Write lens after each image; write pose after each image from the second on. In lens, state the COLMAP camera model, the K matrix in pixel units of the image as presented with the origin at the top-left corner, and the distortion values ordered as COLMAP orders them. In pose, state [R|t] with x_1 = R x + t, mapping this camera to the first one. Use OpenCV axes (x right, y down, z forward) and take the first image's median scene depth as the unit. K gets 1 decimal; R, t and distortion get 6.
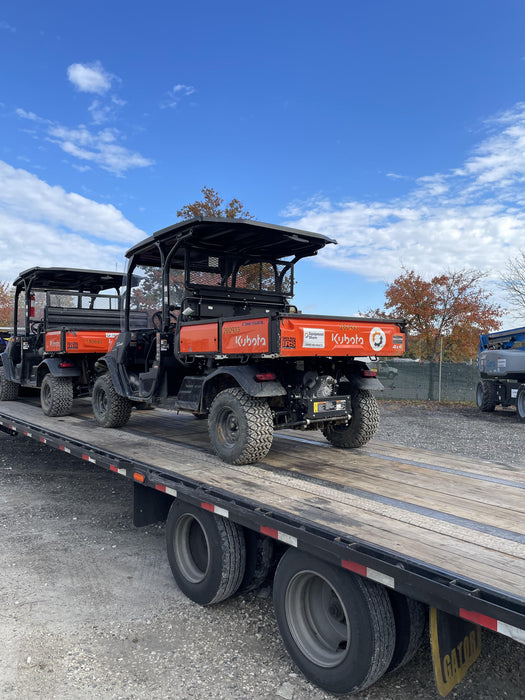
lens RADIAL K [[515.0, 0, 262.5], [0, 515.0, 350.0], [0, 0, 1]] dist [0.007214, 0.001140]
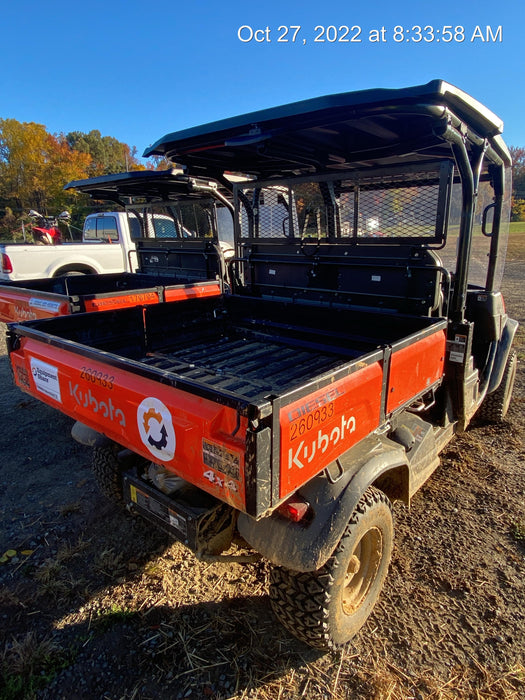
lens RADIAL K [[418.5, 0, 264.8], [0, 418.5, 347.4], [0, 0, 1]] dist [0.062993, -0.045638]
pose [[0.196002, 0.254970, -0.946876, 0.494117], [0.014238, 0.964763, 0.262734, -0.150643], [0.980500, -0.064978, 0.185465, 1.006479]]
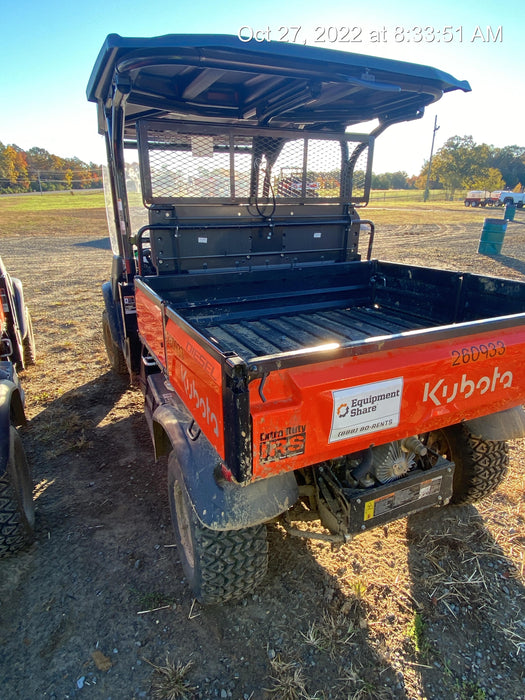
lens RADIAL K [[418.5, 0, 264.8], [0, 418.5, 347.4], [0, 0, 1]] dist [0.062993, -0.045638]
pose [[0.972565, 0.071695, -0.221309, 0.081232], [0.004388, 0.945502, 0.325588, -0.137379], [0.232591, -0.317626, 0.919247, 0.645879]]
